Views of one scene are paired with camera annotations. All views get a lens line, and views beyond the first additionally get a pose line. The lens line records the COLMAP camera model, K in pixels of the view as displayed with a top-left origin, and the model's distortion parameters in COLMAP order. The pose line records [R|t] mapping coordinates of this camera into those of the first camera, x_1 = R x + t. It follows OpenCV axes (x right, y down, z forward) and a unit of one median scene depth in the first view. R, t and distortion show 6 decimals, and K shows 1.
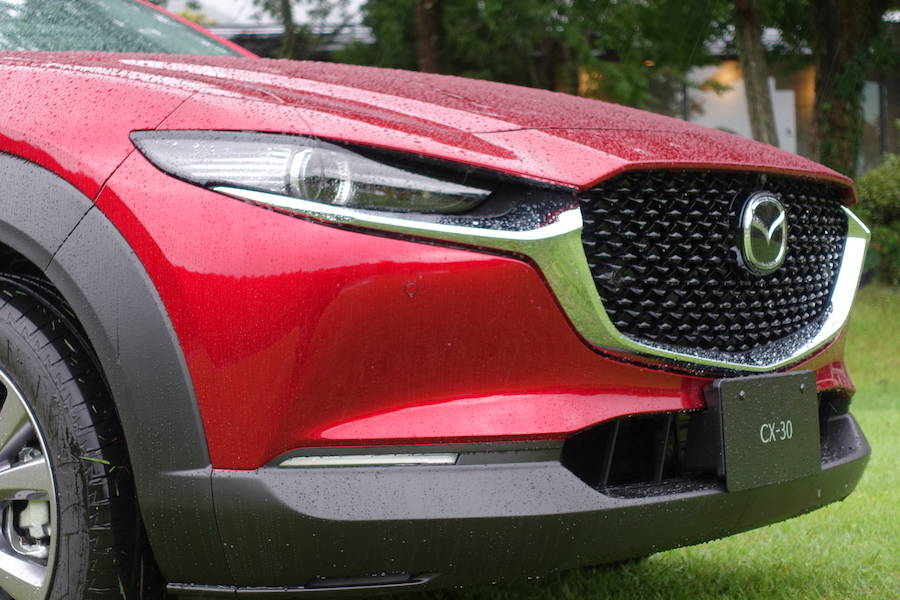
lens RADIAL K [[1947.9, 0, 449.5], [0, 1947.9, 296.3], [0, 0, 1]] dist [0.197139, 0.000000]
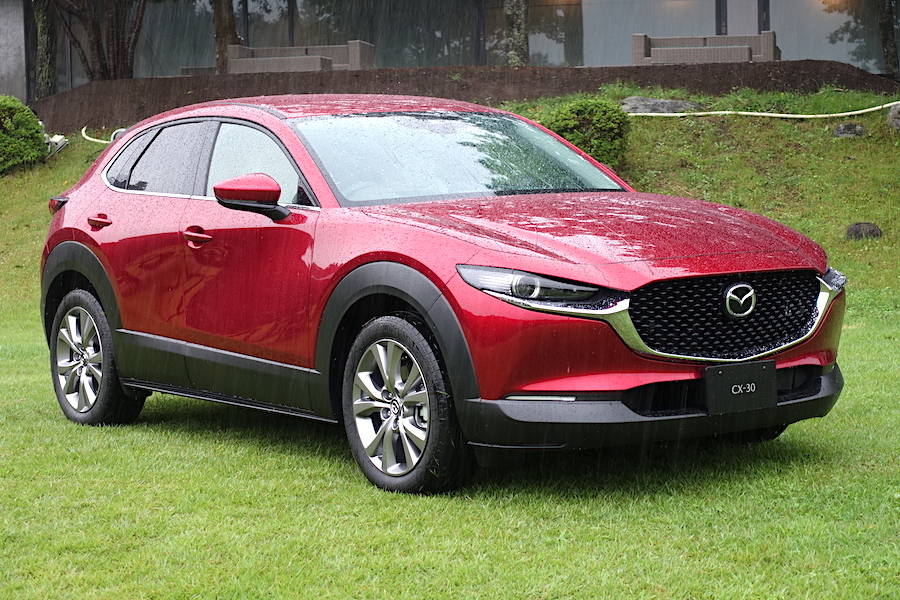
lens RADIAL K [[1947.9, 0, 450.7], [0, 1947.9, 301.5], [0, 0, 1]] dist [0.197139, 0.000000]
pose [[0.947916, 0.027583, -0.317324, 0.622454], [-0.002288, 0.996807, 0.079813, -0.233855], [0.318512, -0.074930, 0.944953, -1.368533]]
